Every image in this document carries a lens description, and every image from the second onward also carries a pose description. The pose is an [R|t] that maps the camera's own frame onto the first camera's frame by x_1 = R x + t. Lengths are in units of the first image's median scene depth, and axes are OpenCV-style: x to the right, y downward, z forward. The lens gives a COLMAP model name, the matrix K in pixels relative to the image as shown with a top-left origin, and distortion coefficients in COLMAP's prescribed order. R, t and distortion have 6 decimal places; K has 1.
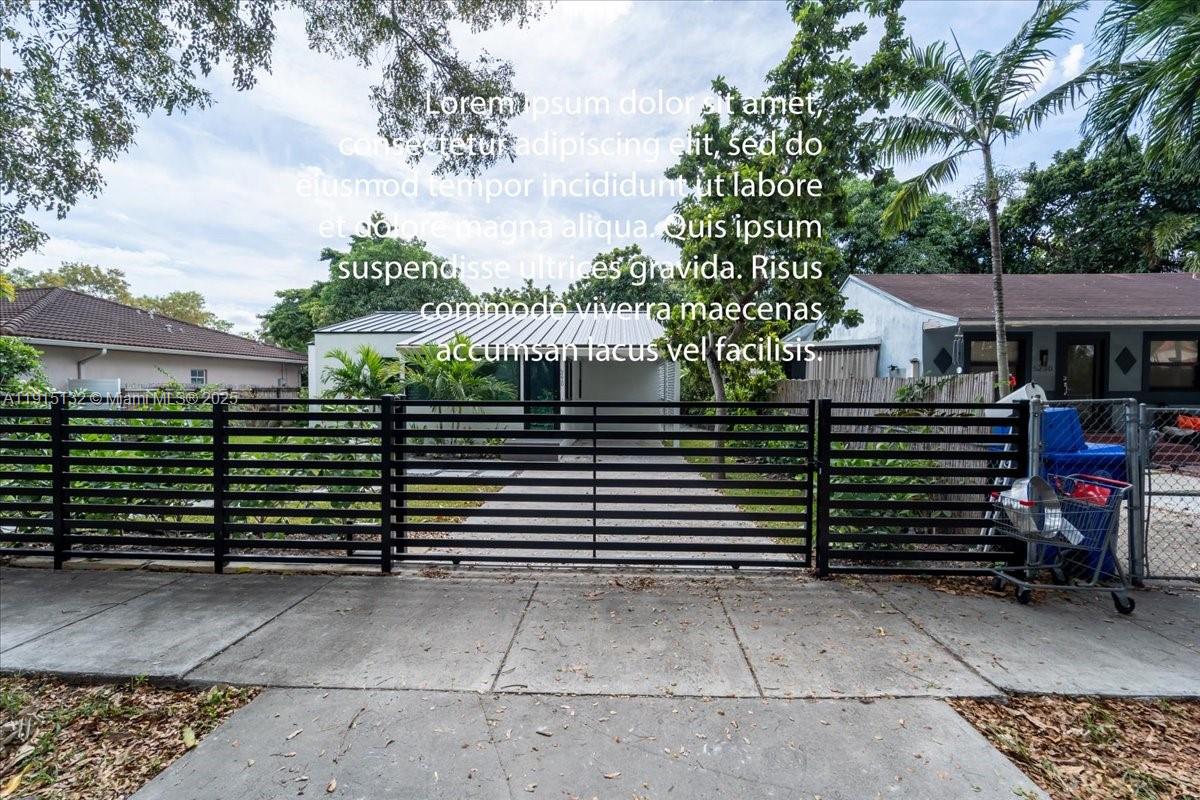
lens RADIAL K [[475.5, 0, 597.6], [0, 475.5, 404.9], [0, 0, 1]] dist [0.001828, -0.001965]
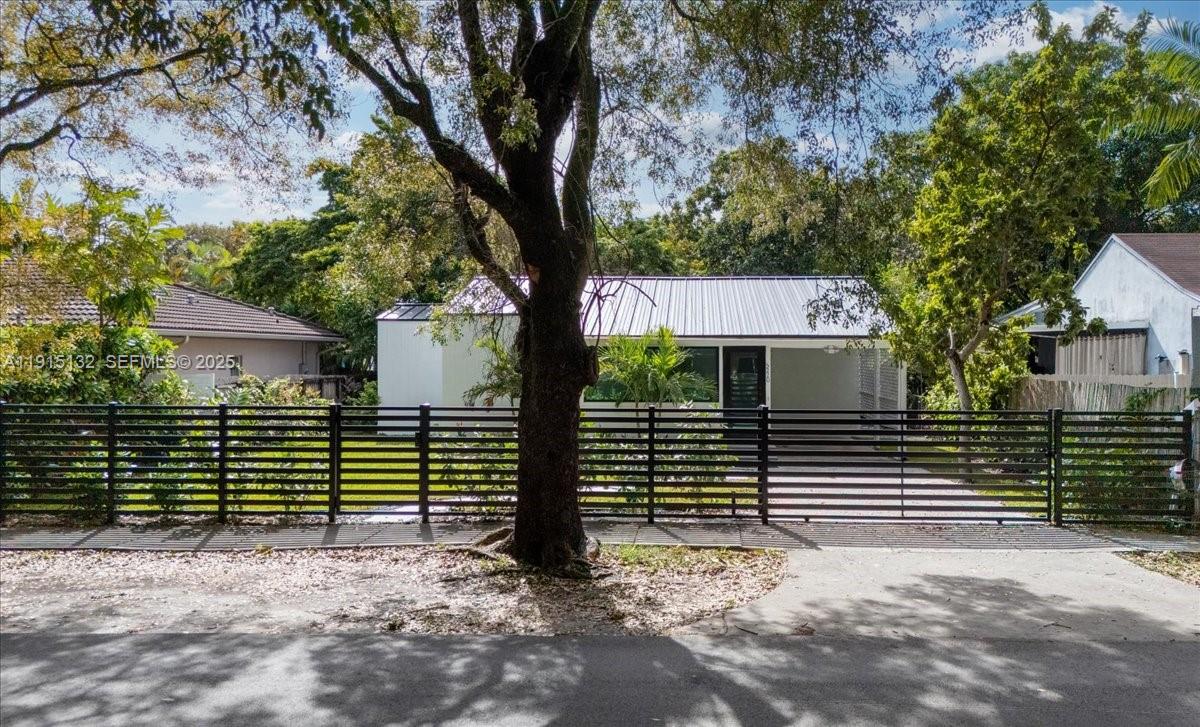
lens RADIAL K [[942.6, 0, 646.8], [0, 942.6, 362.6], [0, 0, 1]] dist [0.078078, -0.073110]
pose [[0.999981, -0.003372, -0.005155, -0.703992], [0.003220, 0.999567, -0.029245, -0.063793], [0.005252, 0.029228, 0.999559, -1.765651]]
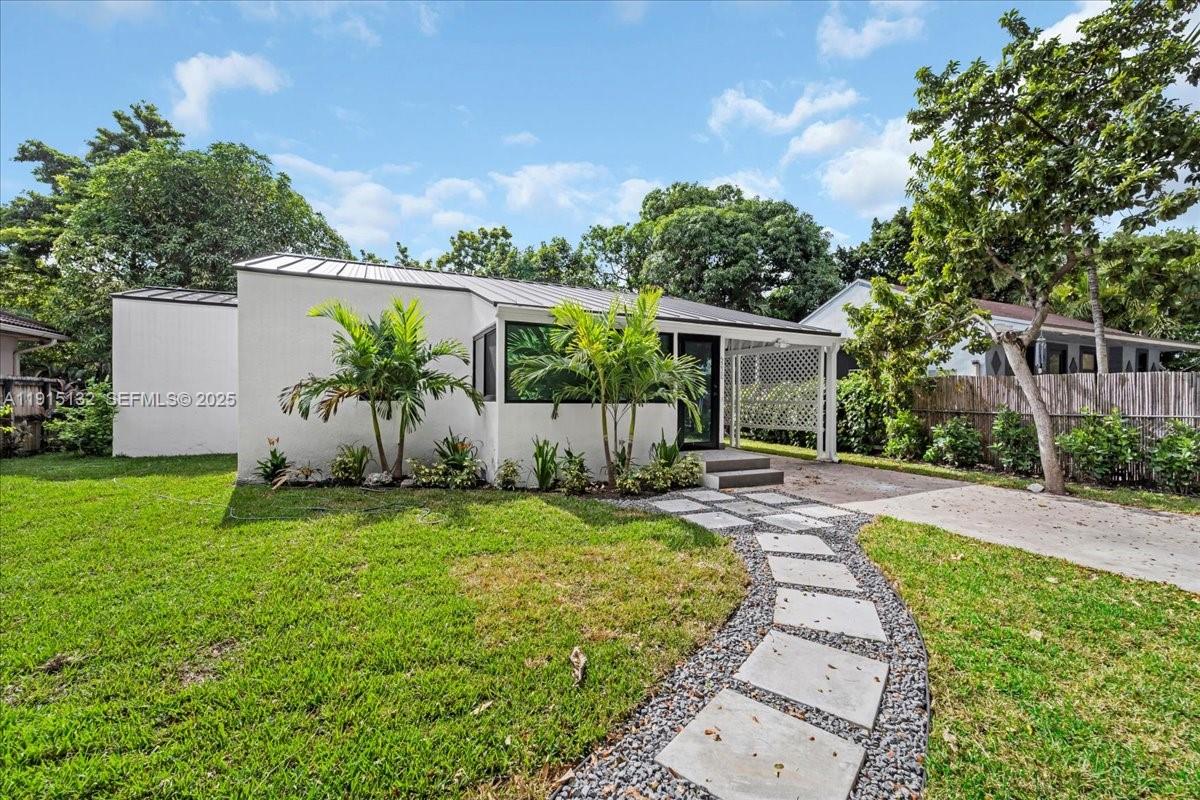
lens RADIAL K [[475.5, 0, 597.6], [0, 475.5, 404.9], [0, 0, 1]] dist [0.001828, -0.001965]
pose [[0.884247, -0.006798, 0.466971, -1.441535], [0.010699, 0.999926, -0.005704, 0.004665], [-0.466898, 0.010040, 0.884254, 1.081776]]
